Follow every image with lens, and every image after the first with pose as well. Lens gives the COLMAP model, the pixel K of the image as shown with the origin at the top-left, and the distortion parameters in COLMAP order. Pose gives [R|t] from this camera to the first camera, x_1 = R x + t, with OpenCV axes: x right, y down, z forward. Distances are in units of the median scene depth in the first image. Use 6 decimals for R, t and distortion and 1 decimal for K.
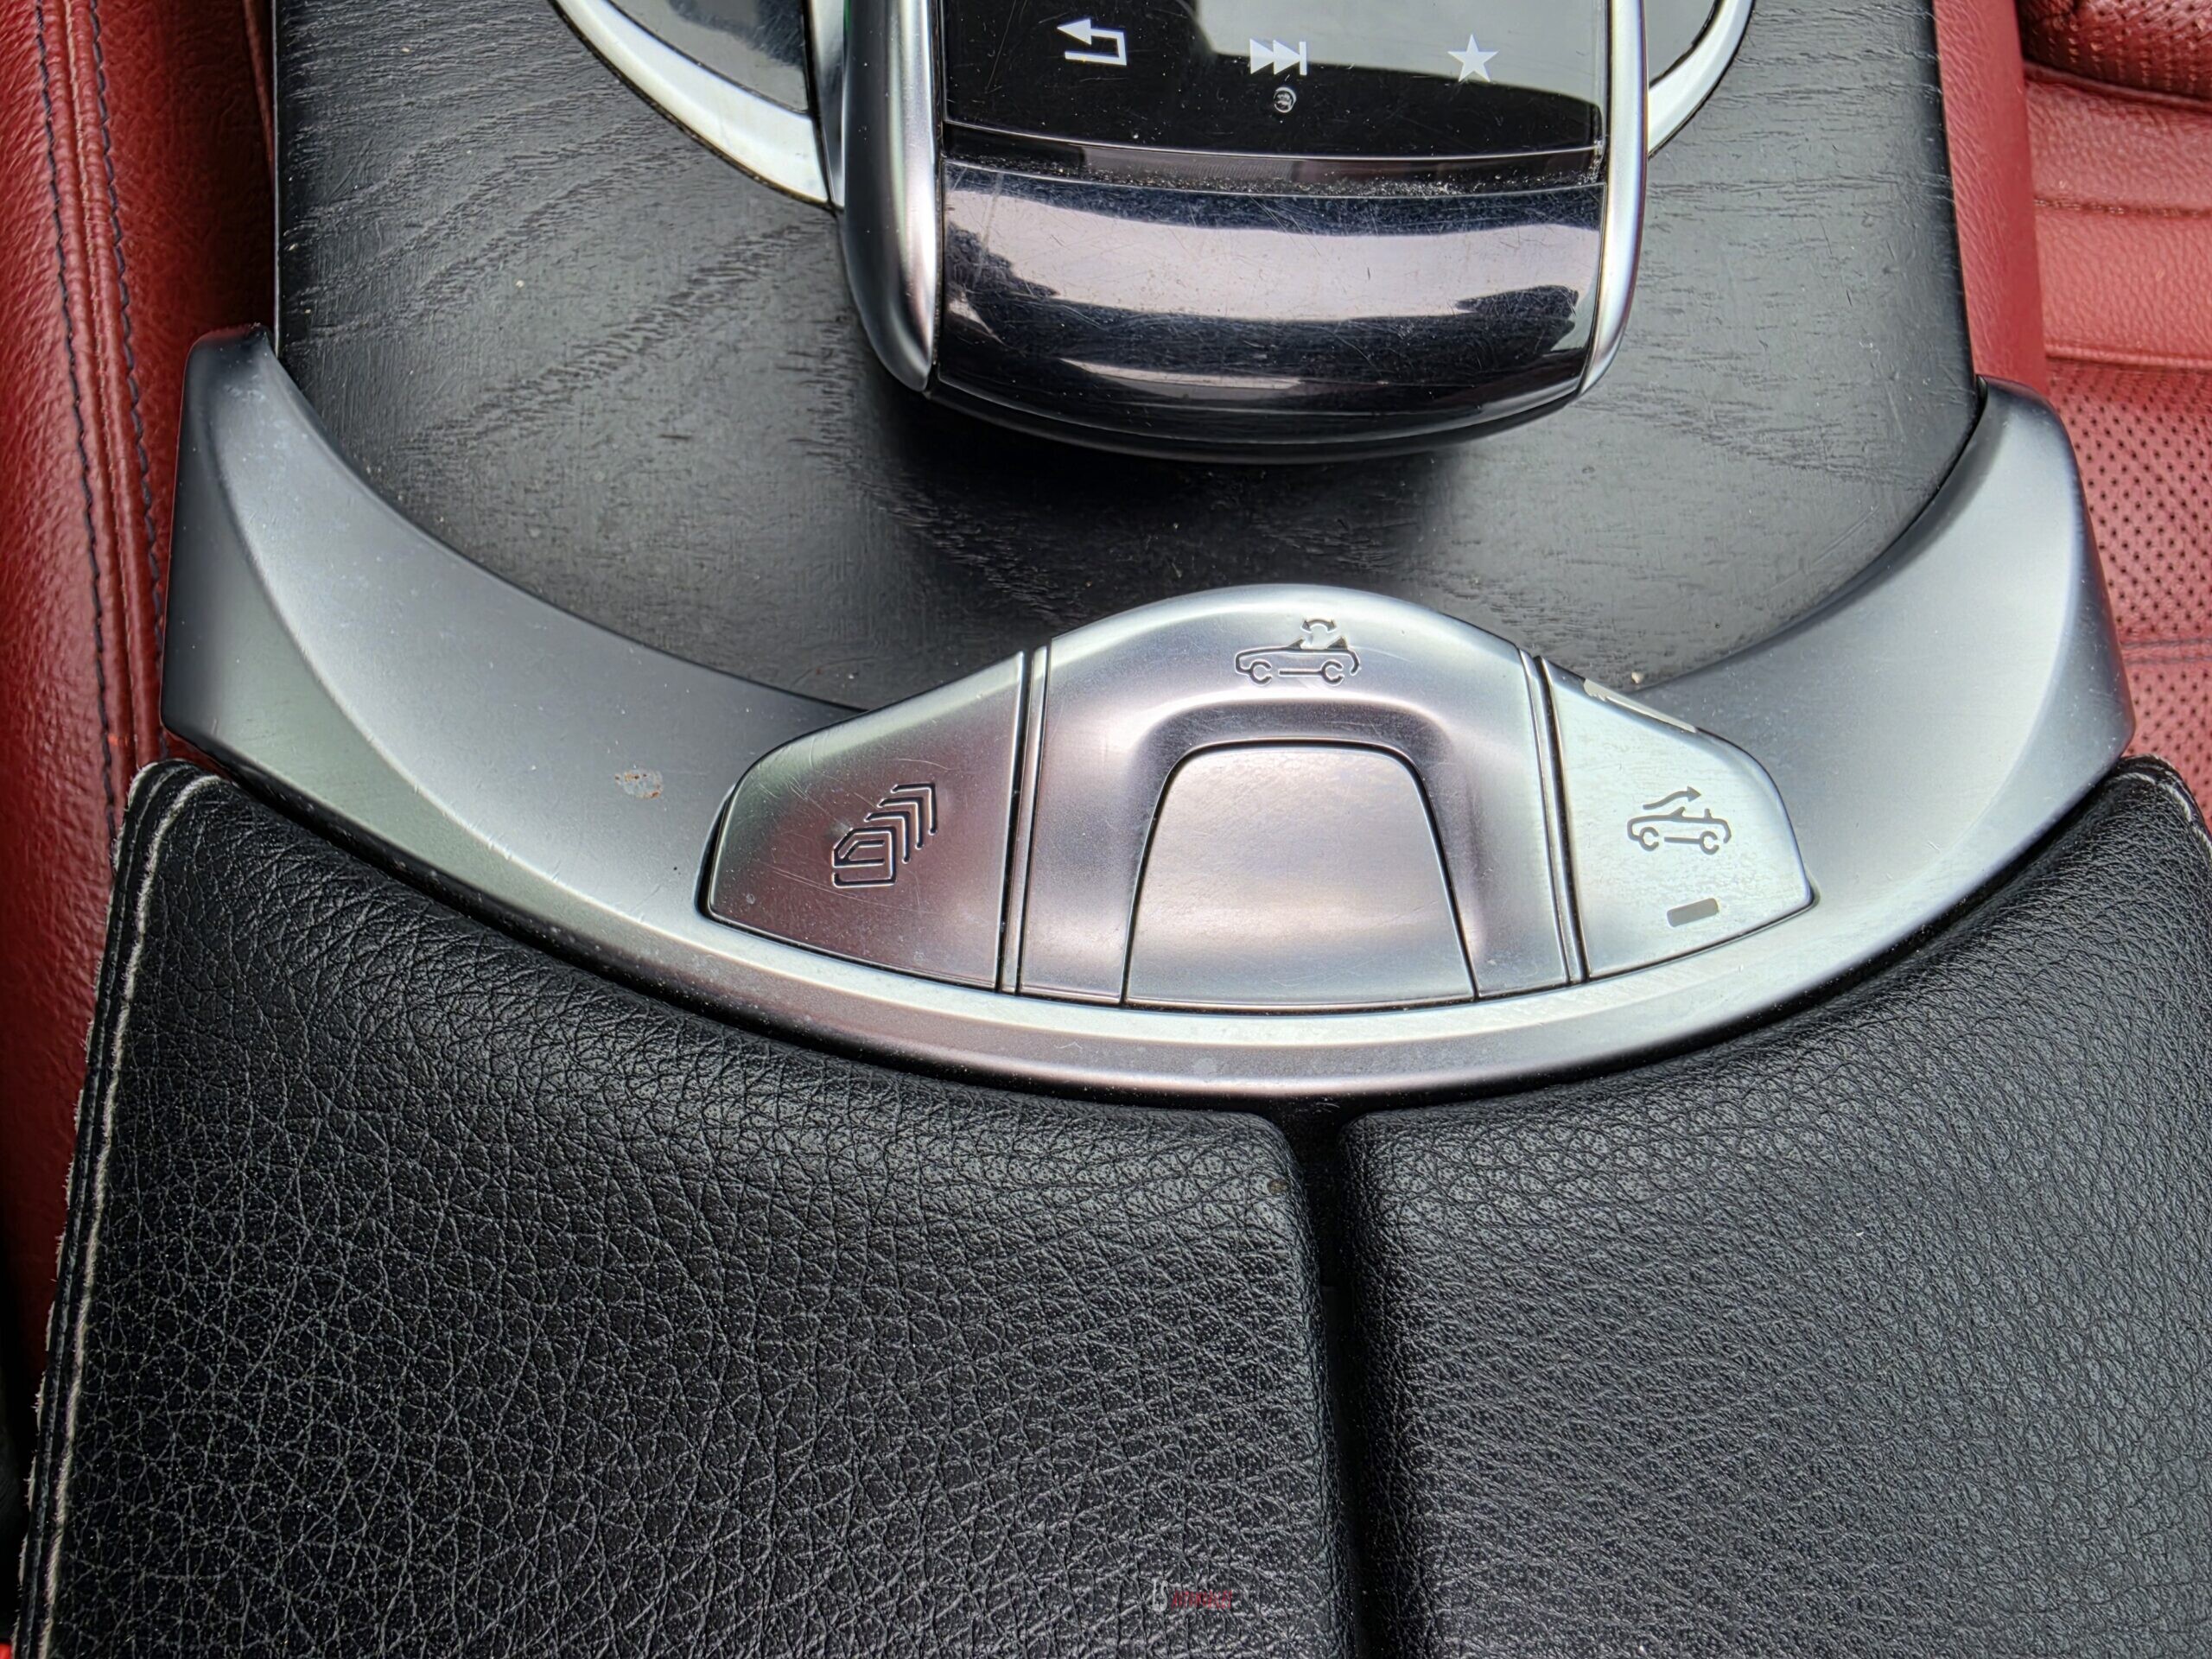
lens RADIAL K [[1509.6, 0, 1043.3], [0, 1509.6, 829.4], [0, 0, 1]] dist [0.001192, -0.011836]
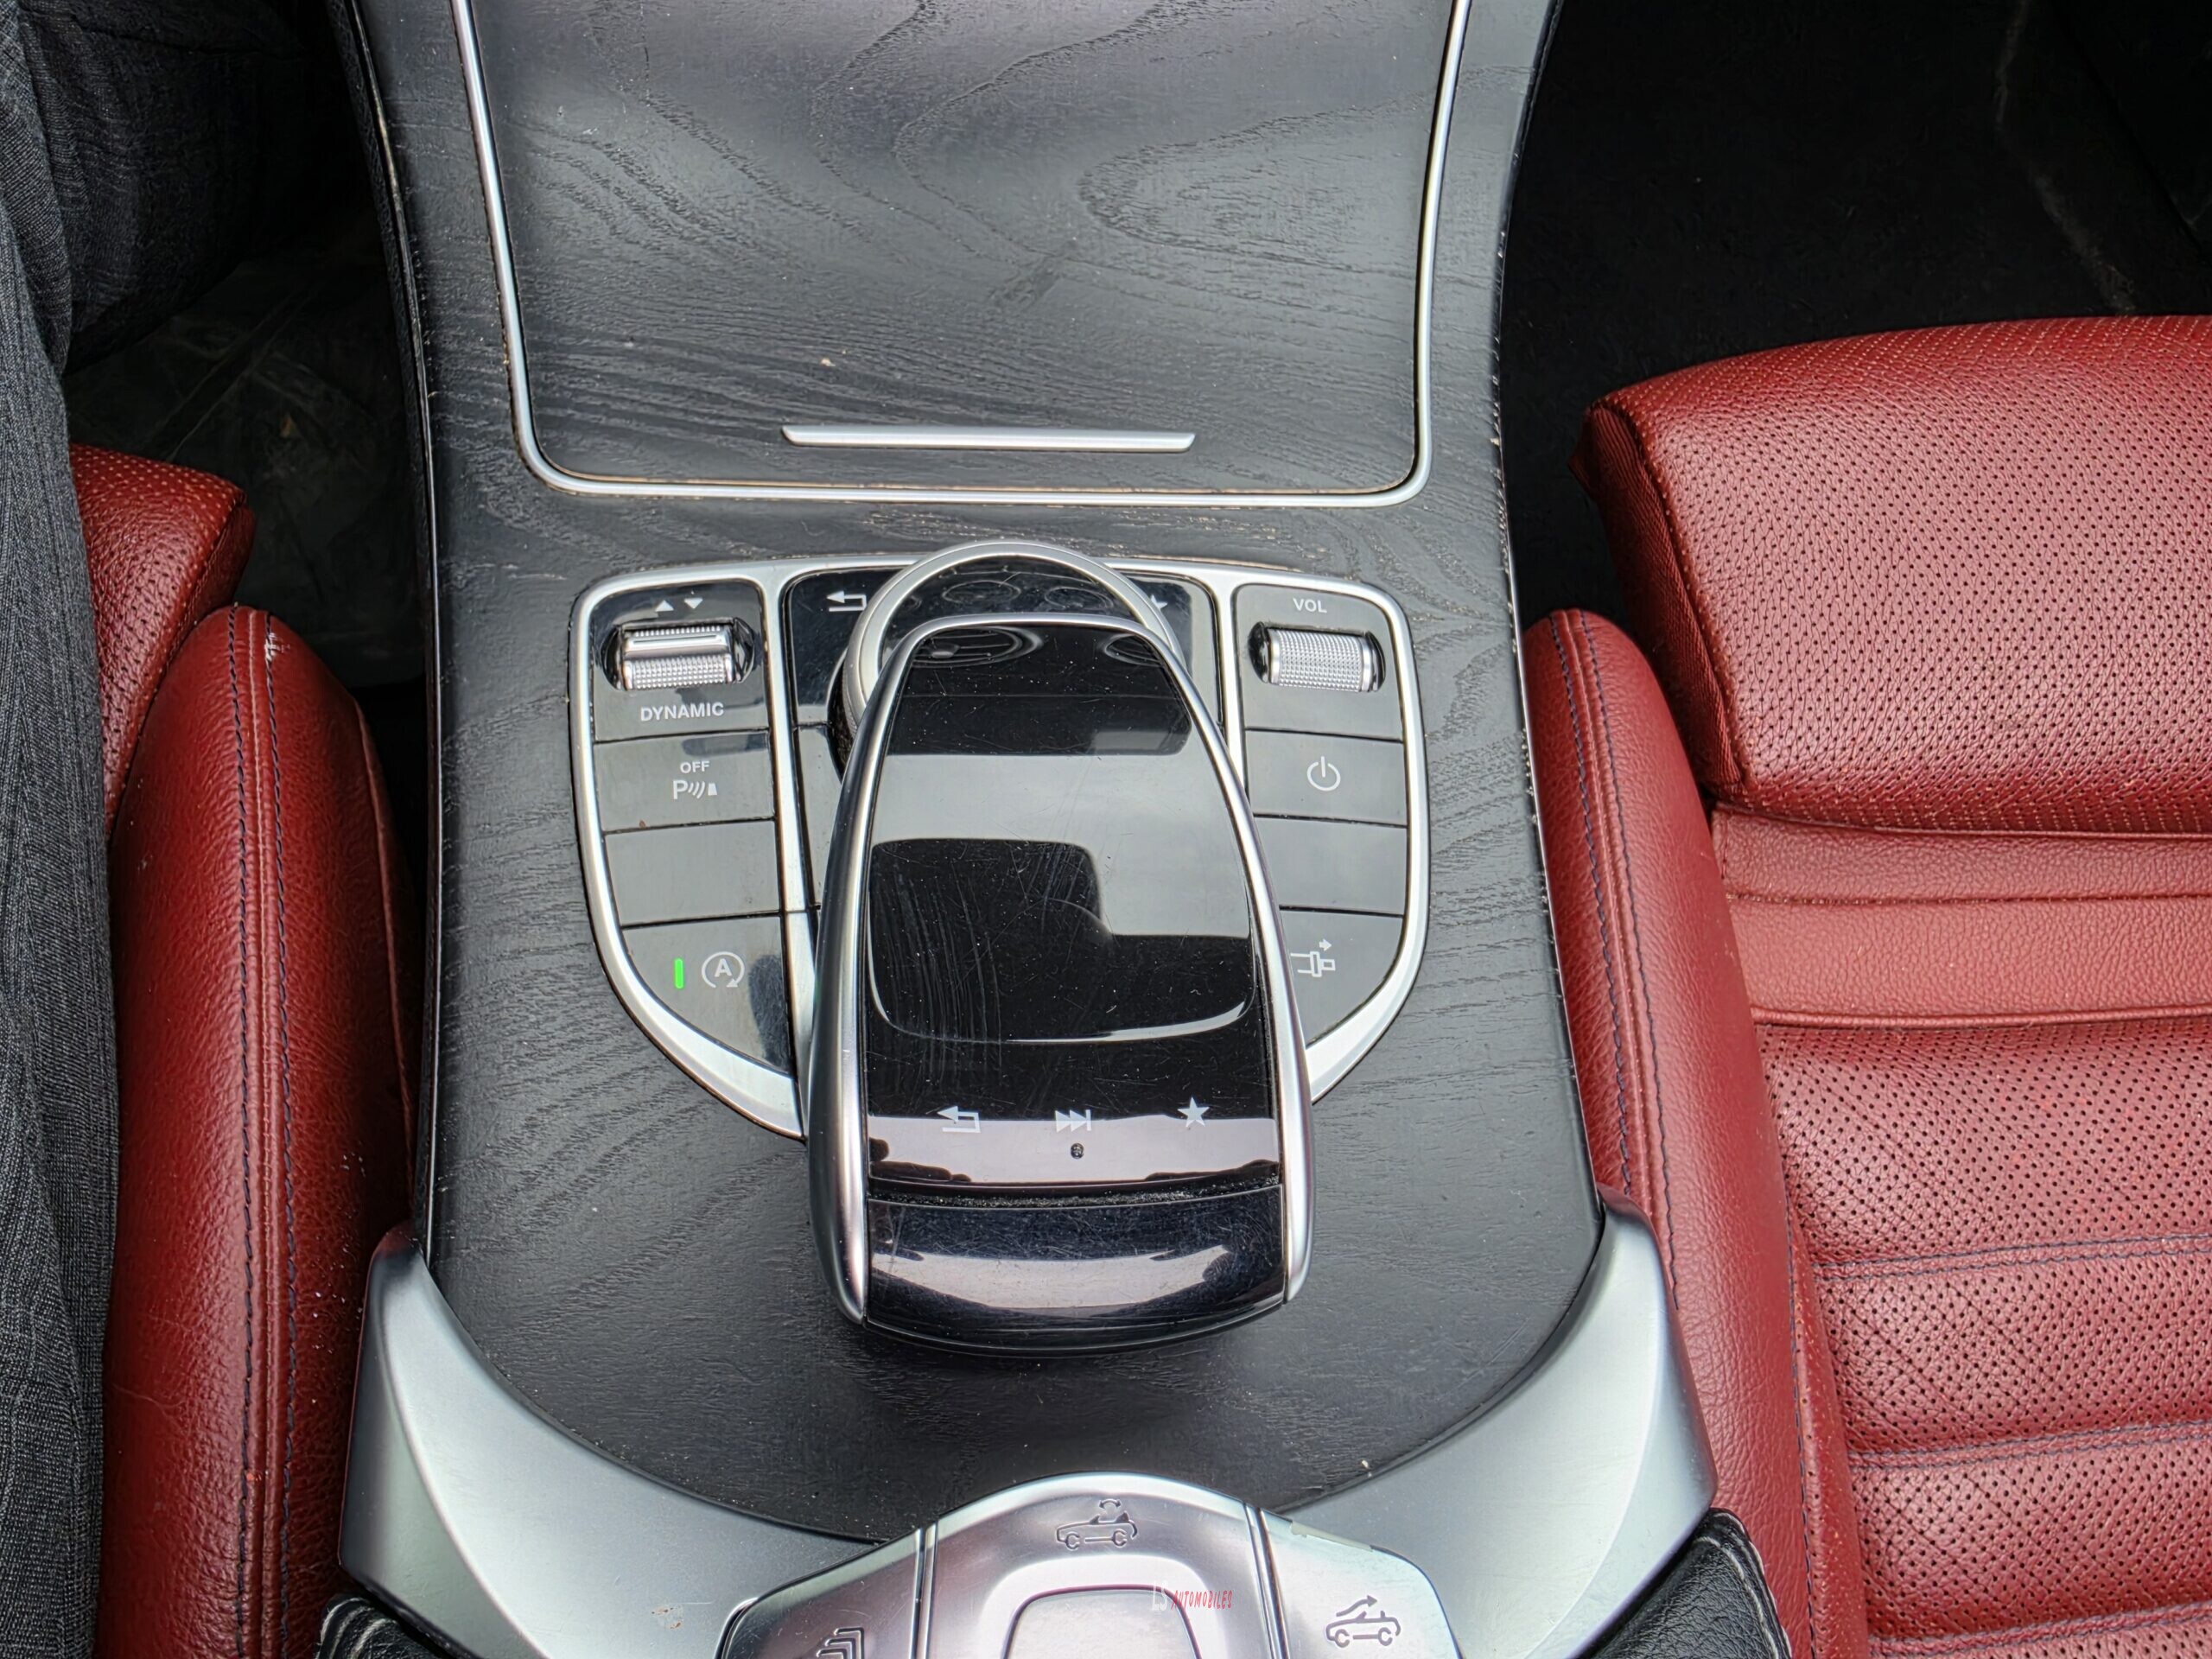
lens RADIAL K [[1509.6, 0, 1043.3], [0, 1509.6, 829.4], [0, 0, 1]] dist [0.001192, -0.011836]
pose [[0.999373, -0.034910, 0.005941, 0.073700], [0.035209, 0.961613, -0.272143, -0.218699], [0.003788, 0.272181, 0.962239, -0.391563]]
